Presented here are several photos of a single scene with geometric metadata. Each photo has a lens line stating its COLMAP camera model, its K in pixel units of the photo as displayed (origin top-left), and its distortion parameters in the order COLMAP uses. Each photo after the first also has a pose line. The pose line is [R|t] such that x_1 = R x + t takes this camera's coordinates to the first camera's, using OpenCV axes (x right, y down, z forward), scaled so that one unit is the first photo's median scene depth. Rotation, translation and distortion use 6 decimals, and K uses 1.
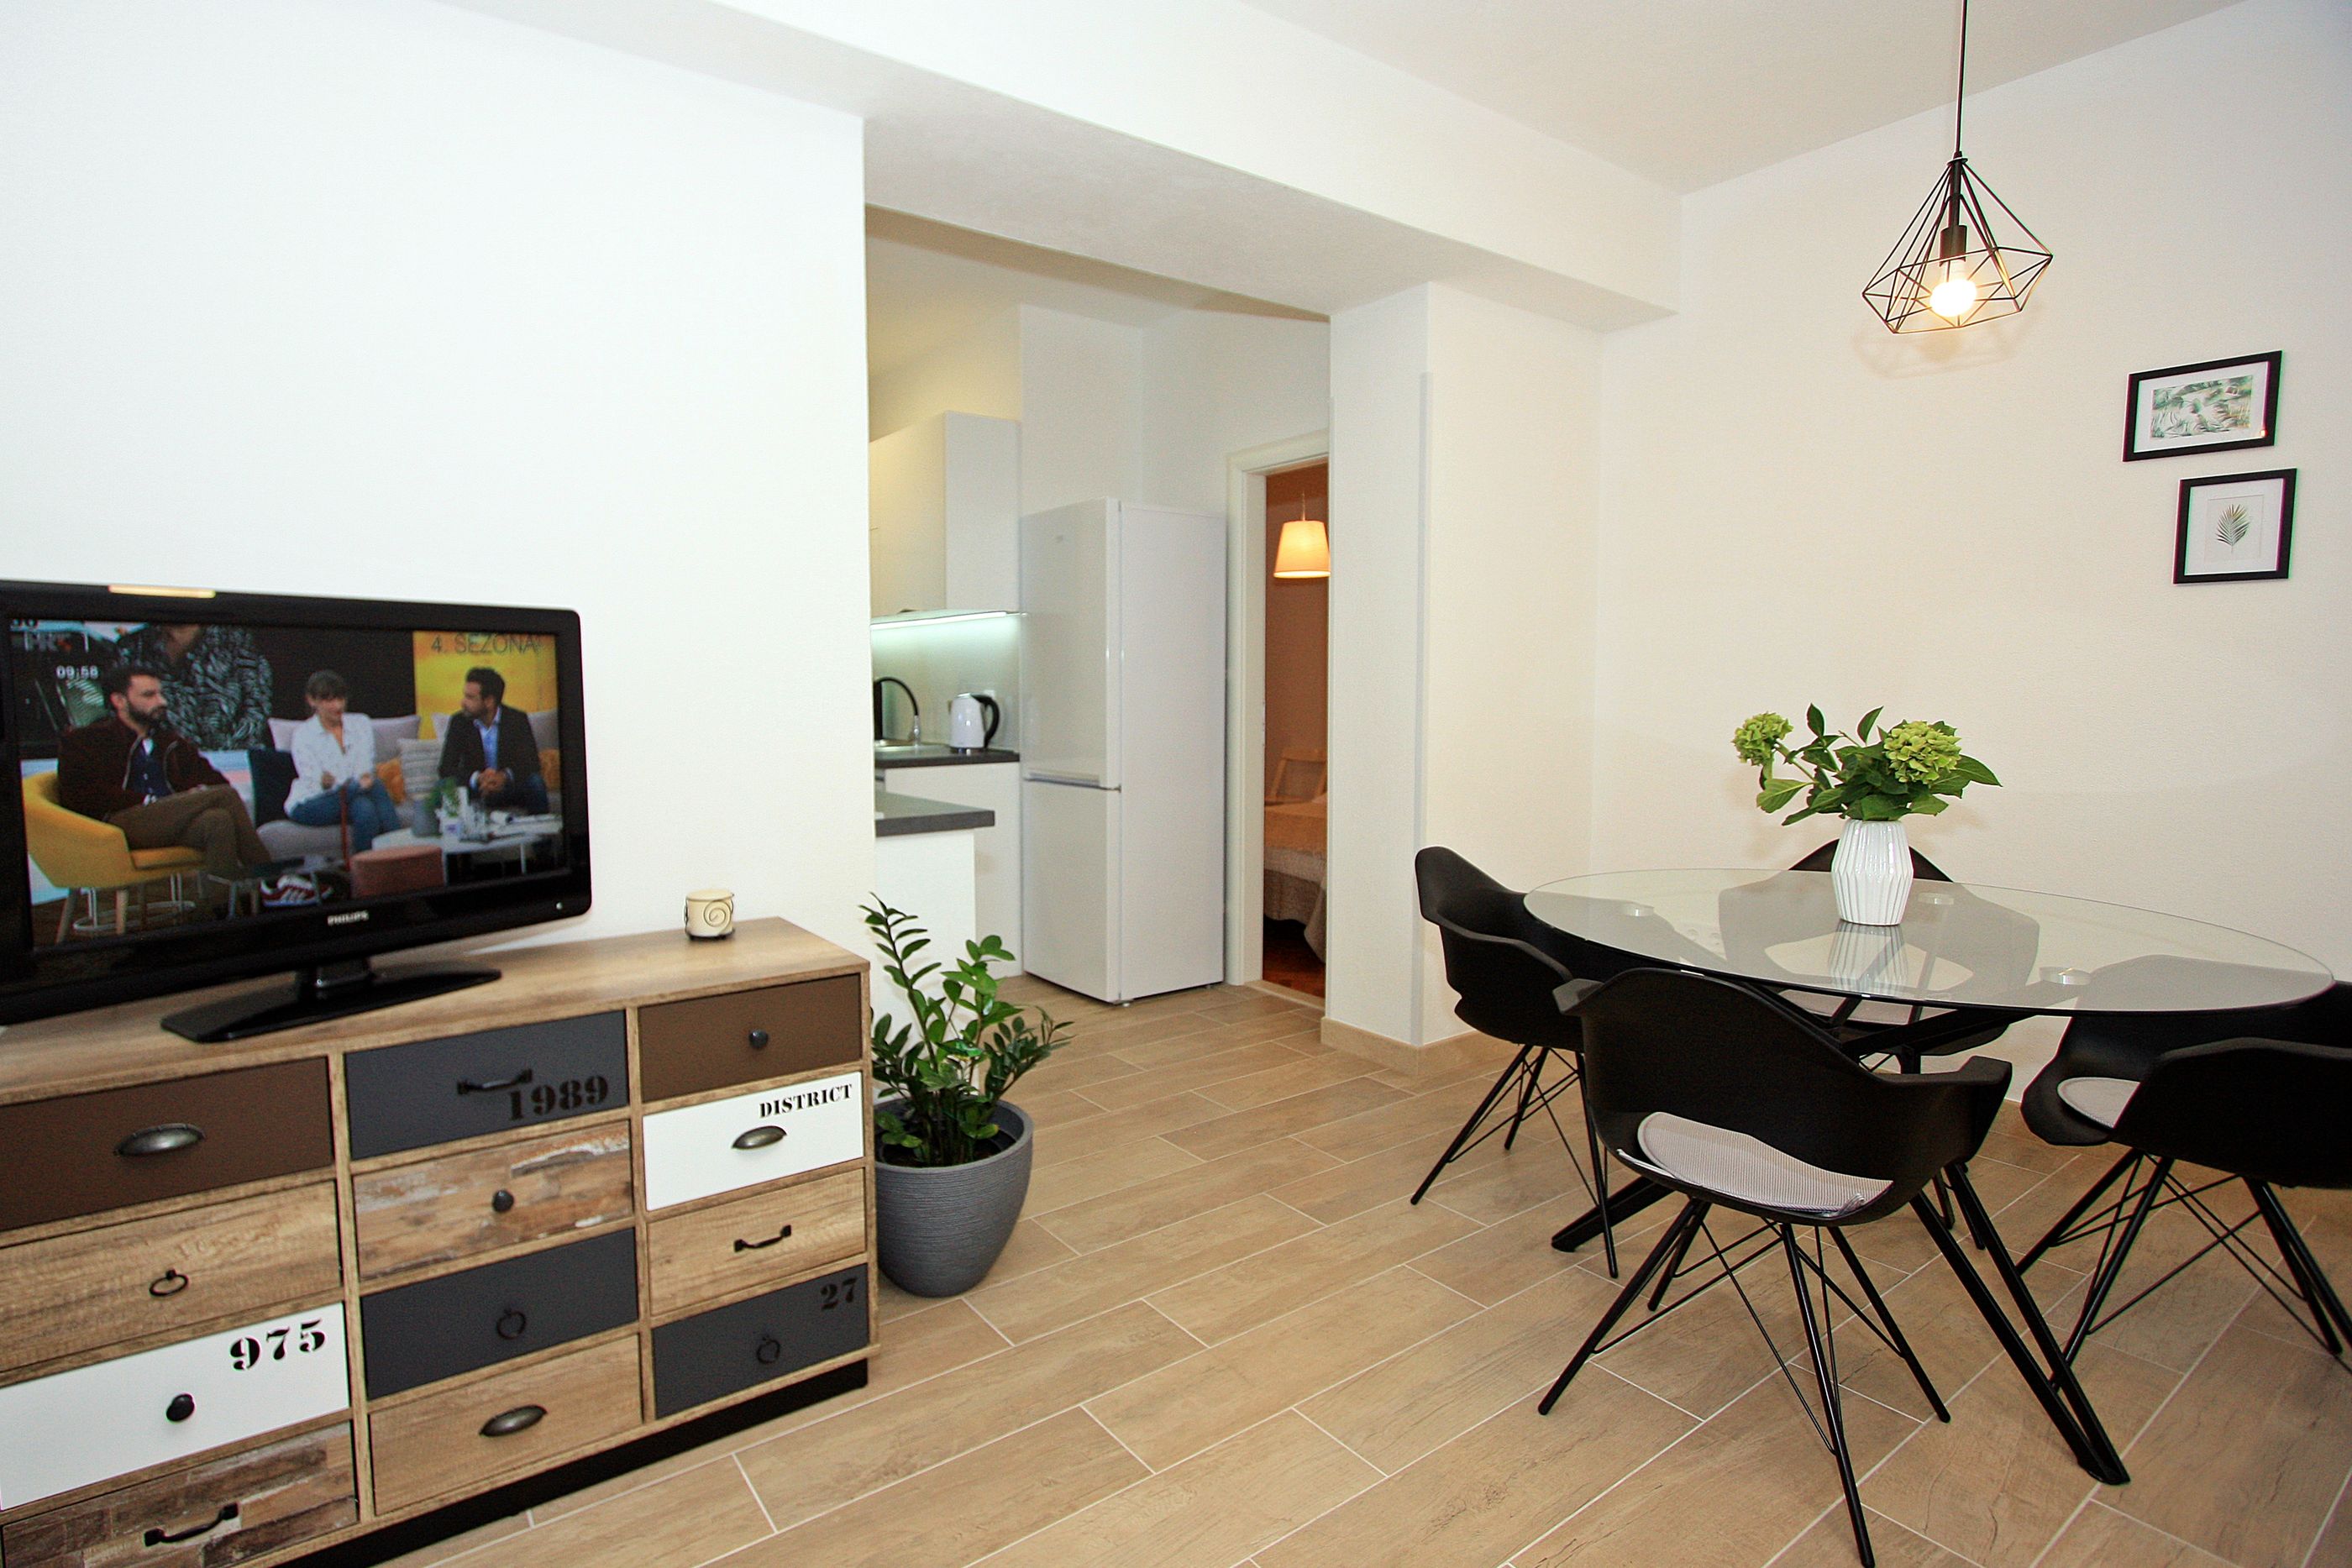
lens RADIAL K [[1118.1, 0, 1096.8], [0, 1118.1, 763.8], [0, 0, 1]] dist [-0.007894, 0.000827]
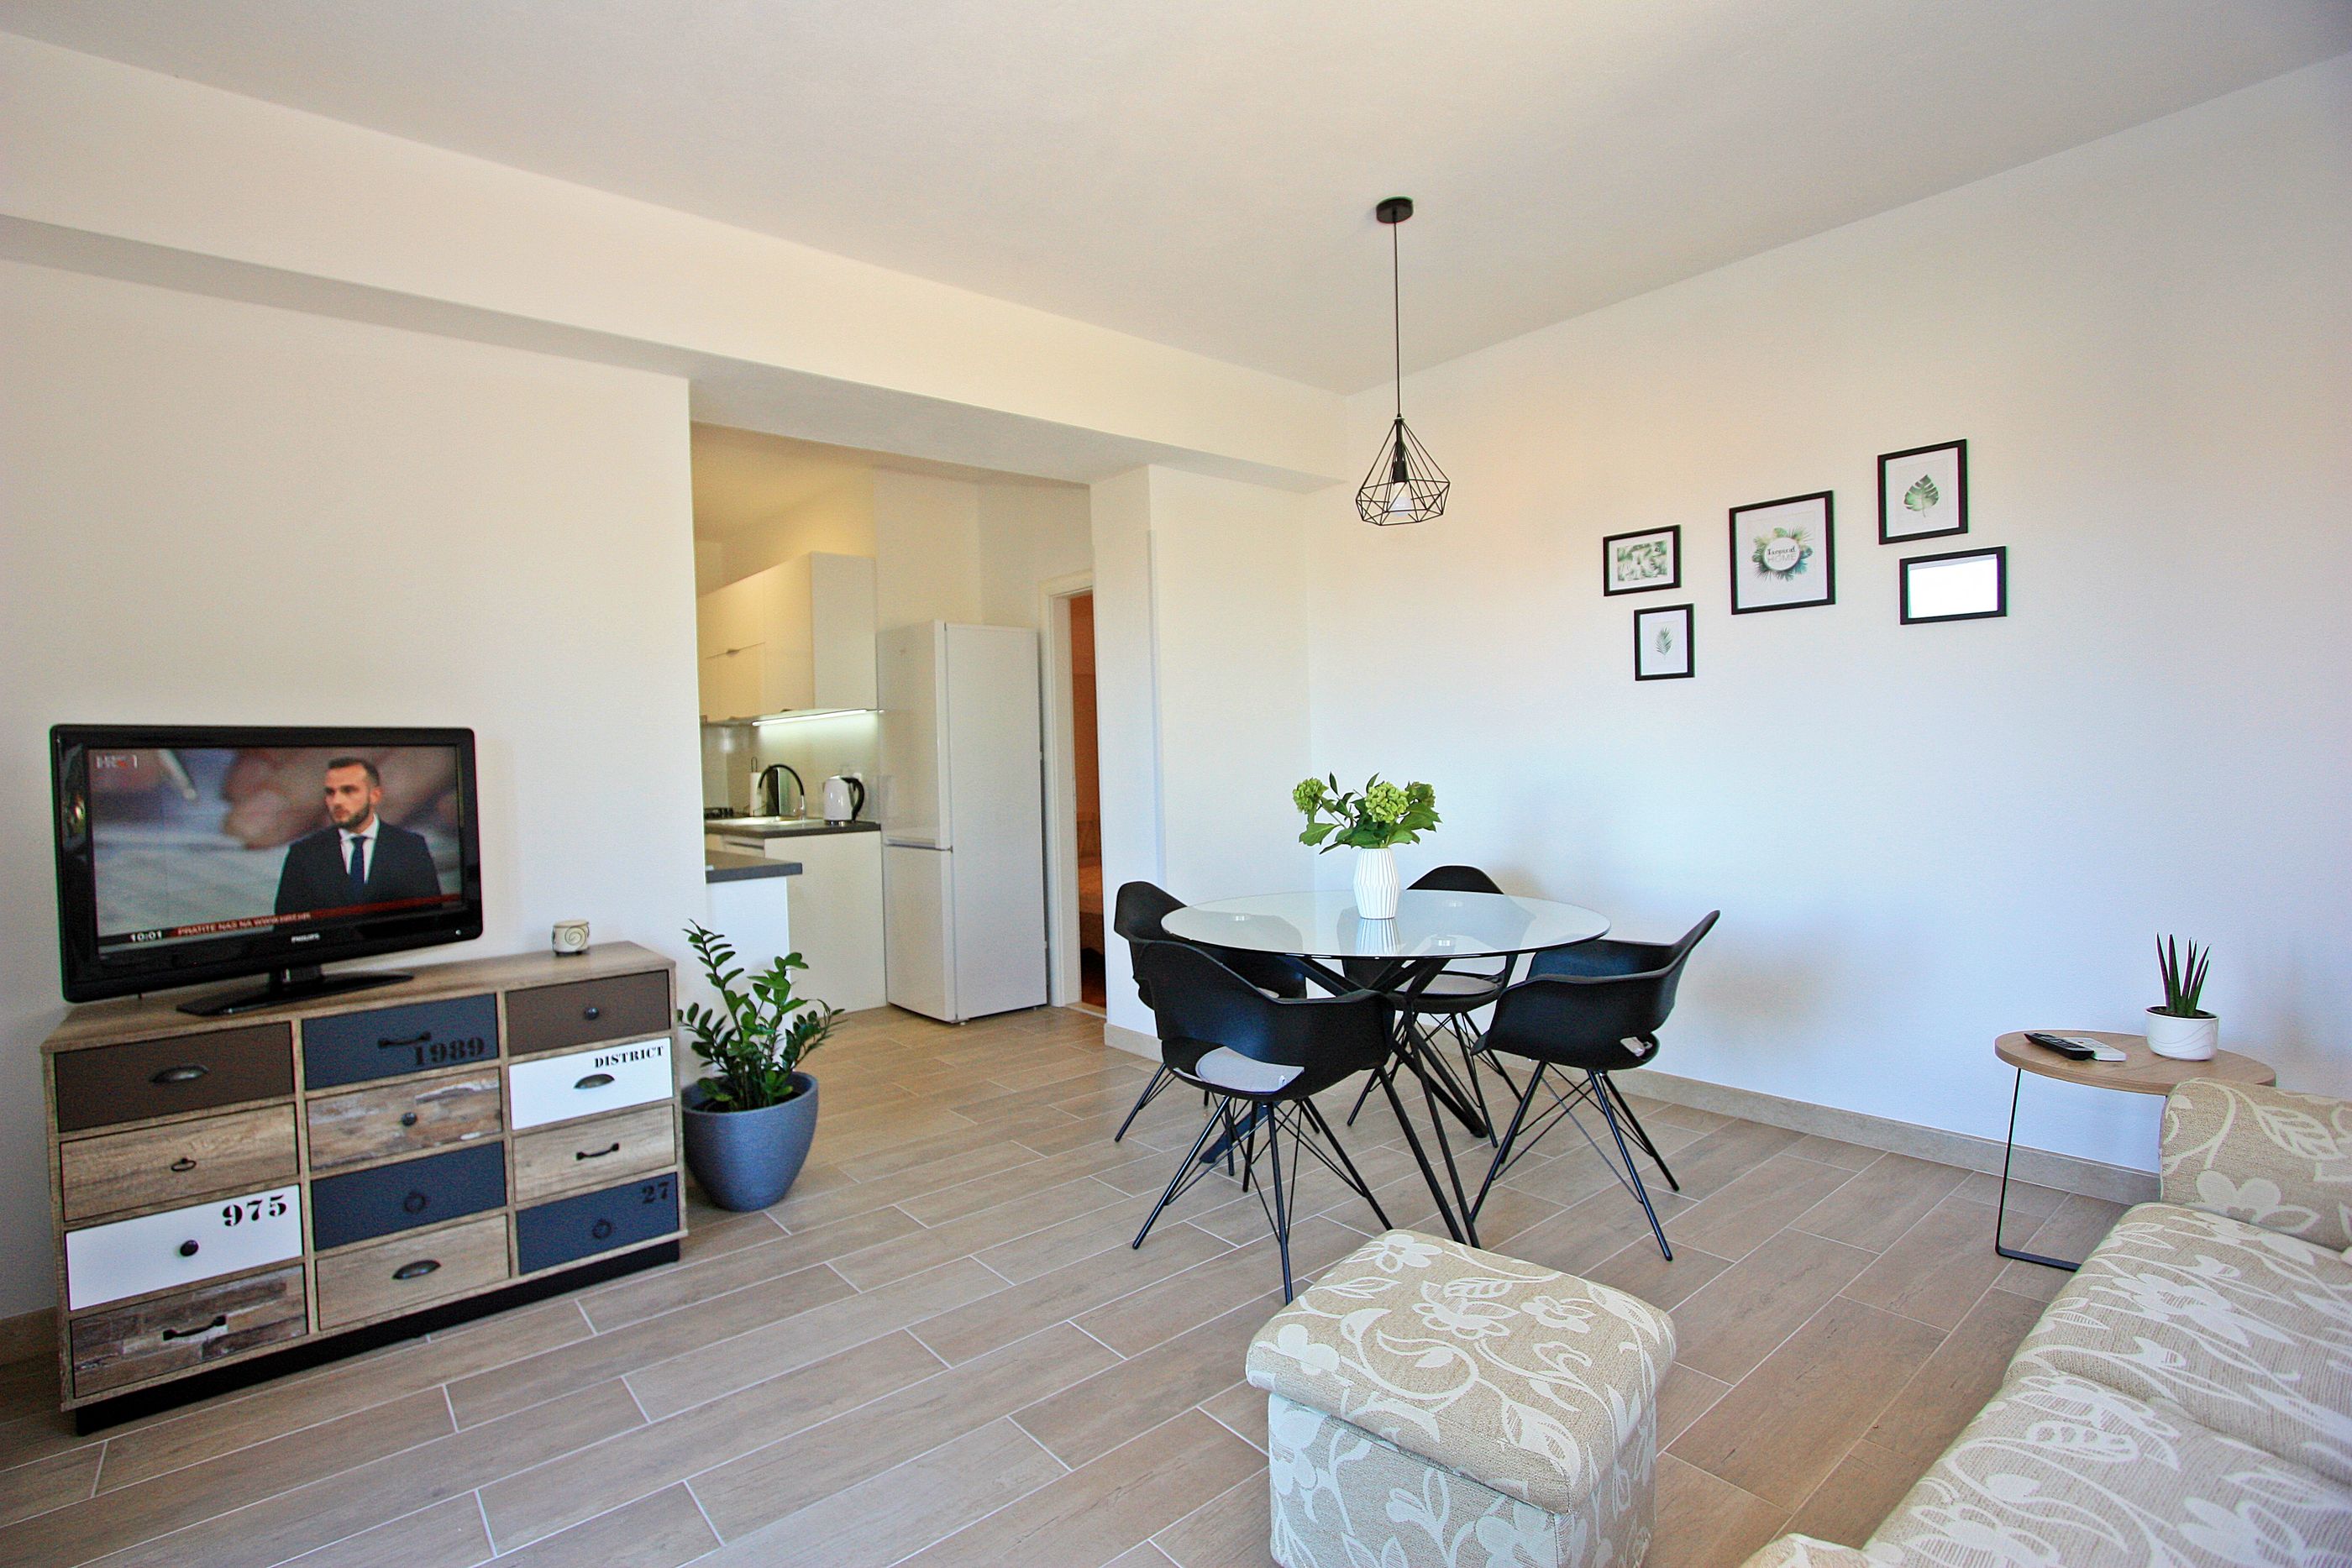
lens RADIAL K [[1118.1, 0, 1170.8], [0, 1118.1, 781.4], [0, 0, 1]] dist [-0.007894, 0.000827]
pose [[0.997628, -0.024082, 0.064479, 0.352334], [0.027347, 0.998363, -0.050236, 0.030454], [-0.063163, 0.051880, 0.996654, -0.511192]]
